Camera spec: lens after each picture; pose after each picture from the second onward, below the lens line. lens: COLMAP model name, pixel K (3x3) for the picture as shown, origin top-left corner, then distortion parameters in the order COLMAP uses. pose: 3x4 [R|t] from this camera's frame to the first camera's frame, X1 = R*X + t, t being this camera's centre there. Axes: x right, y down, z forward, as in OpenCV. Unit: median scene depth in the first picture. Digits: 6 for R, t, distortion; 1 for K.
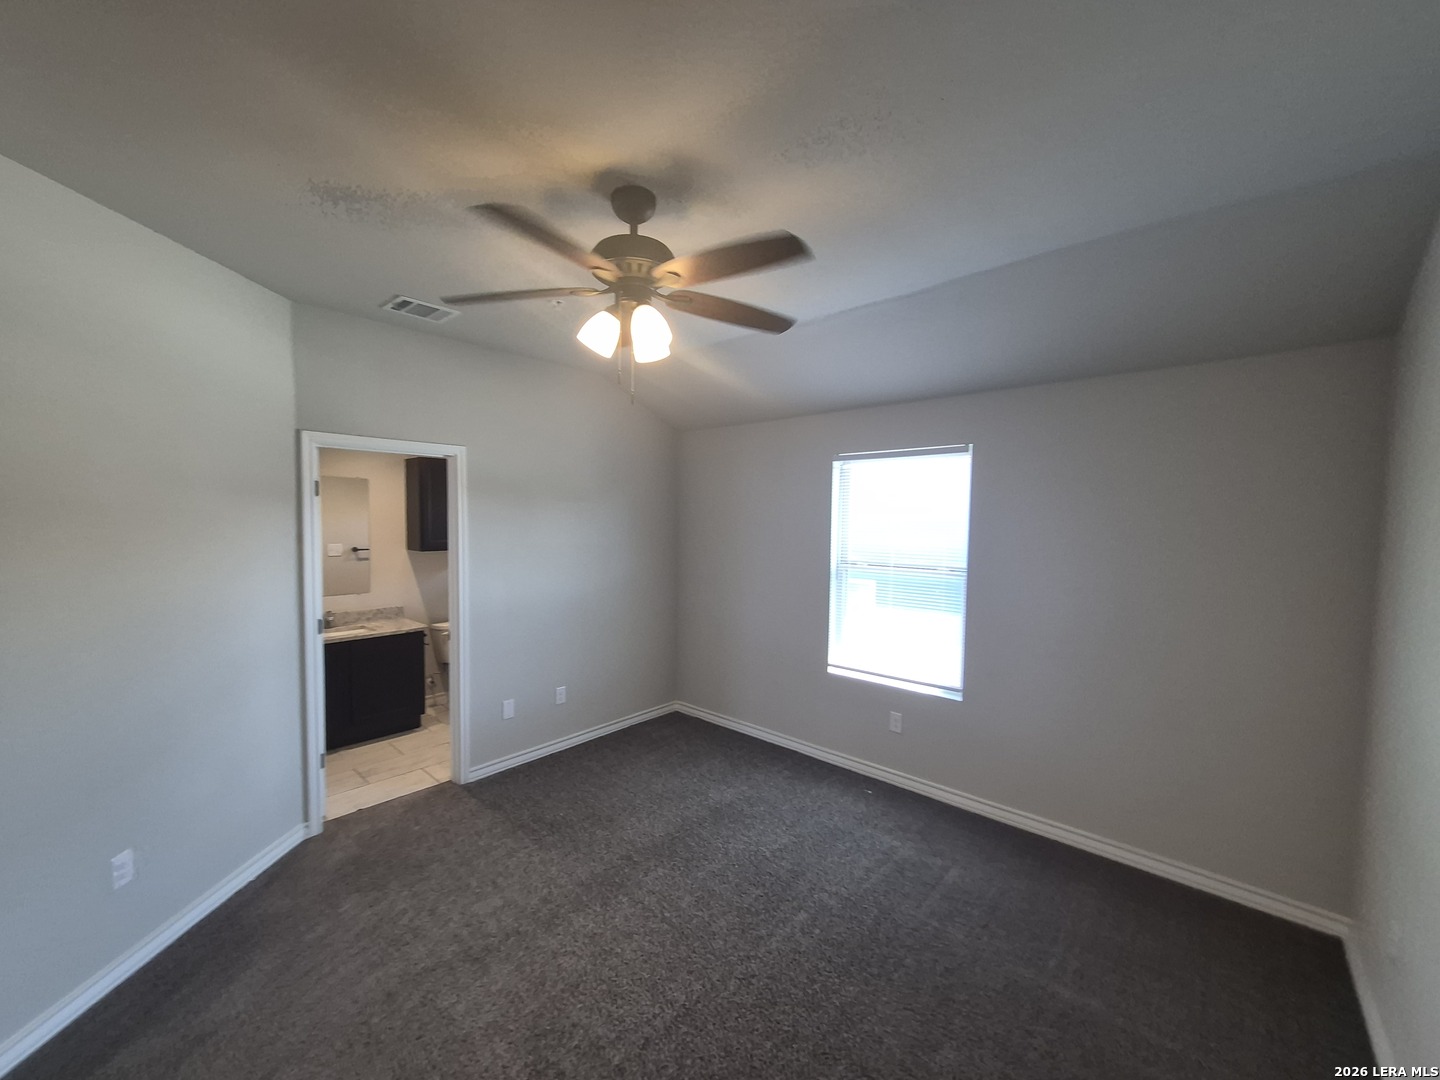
lens RADIAL K [[565.4, 0, 712.4], [0, 565.4, 547.1], [0, 0, 1]] dist [0.007657, 0.000029]
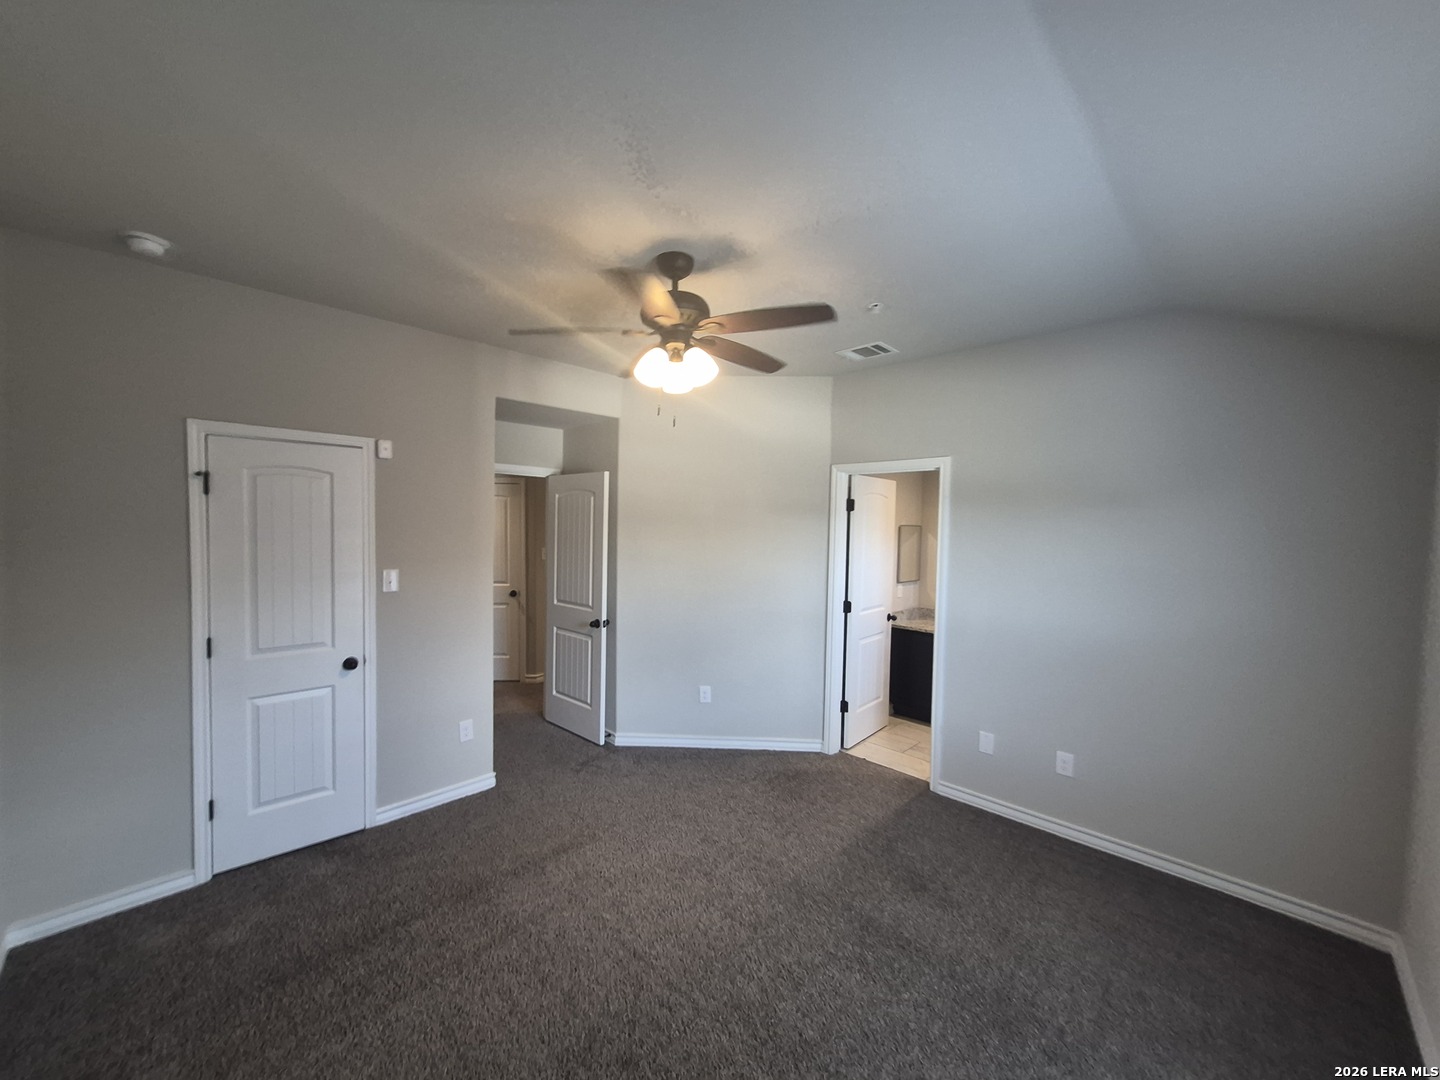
lens RADIAL K [[565.4, 0, 712.4], [0, 565.4, 547.1], [0, 0, 1]] dist [0.007657, 0.000029]
pose [[-0.042659, 0.029312, -0.998660, 0.611520], [-0.072748, 0.996825, 0.032366, -0.021082], [0.996438, 0.074031, -0.040391, 0.658298]]
